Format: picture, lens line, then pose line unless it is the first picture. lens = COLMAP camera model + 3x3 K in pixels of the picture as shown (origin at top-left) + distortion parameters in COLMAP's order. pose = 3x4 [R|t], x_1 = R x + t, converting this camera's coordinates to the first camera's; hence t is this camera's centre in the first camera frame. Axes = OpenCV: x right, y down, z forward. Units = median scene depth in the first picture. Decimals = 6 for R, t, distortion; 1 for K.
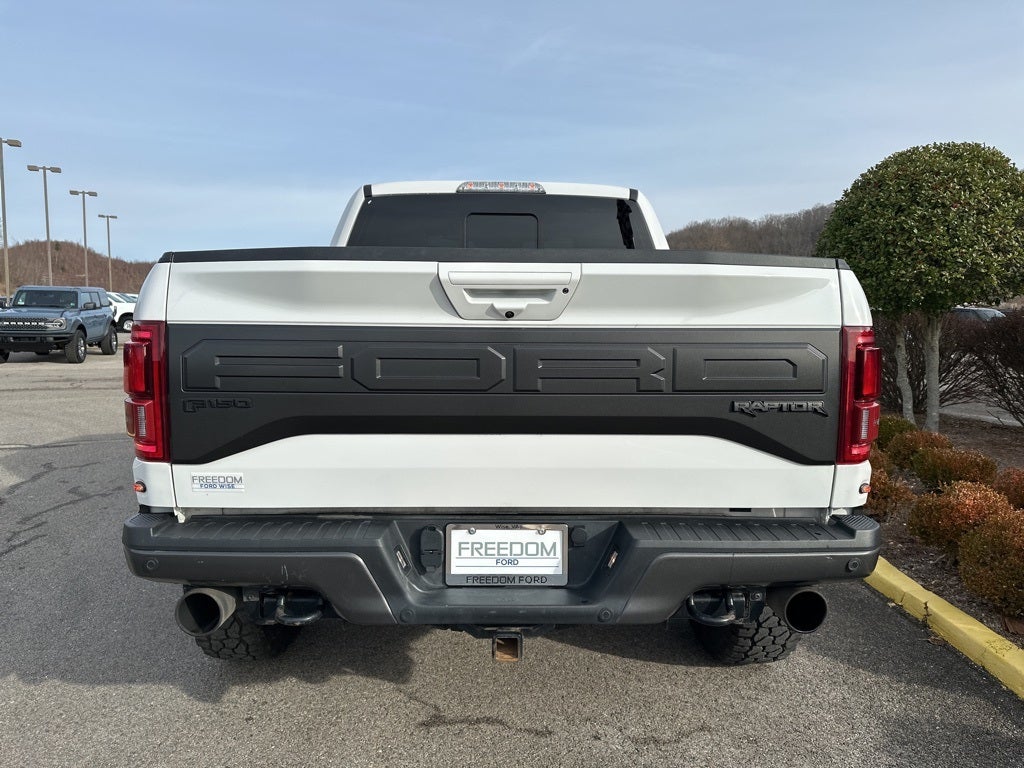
lens RADIAL K [[719.1, 0, 515.6], [0, 719.1, 385.0], [0, 0, 1]] dist [0.042591, -0.044083]
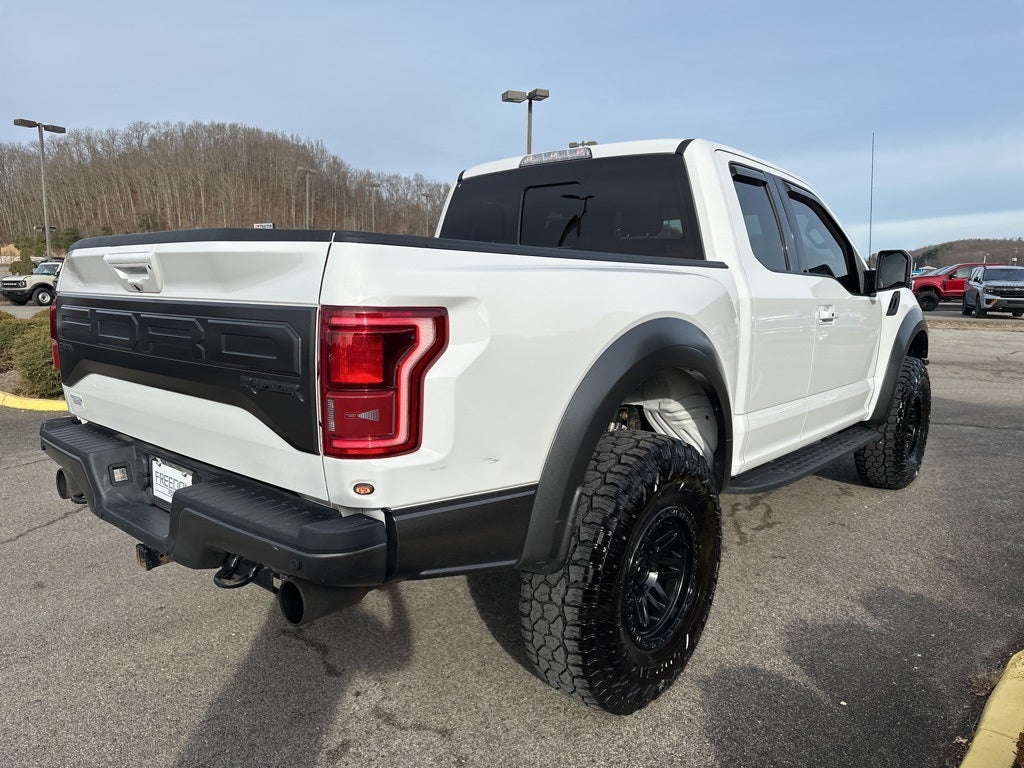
lens RADIAL K [[715.2, 0, 514.8], [0, 715.2, 382.8], [0, 0, 1]] dist [0.069844, -0.081690]
pose [[0.735950, 0.092017, -0.670754, 0.883581], [-0.068272, 0.995757, 0.061694, -0.039978], [0.673585, 0.000390, 0.739110, 0.356482]]
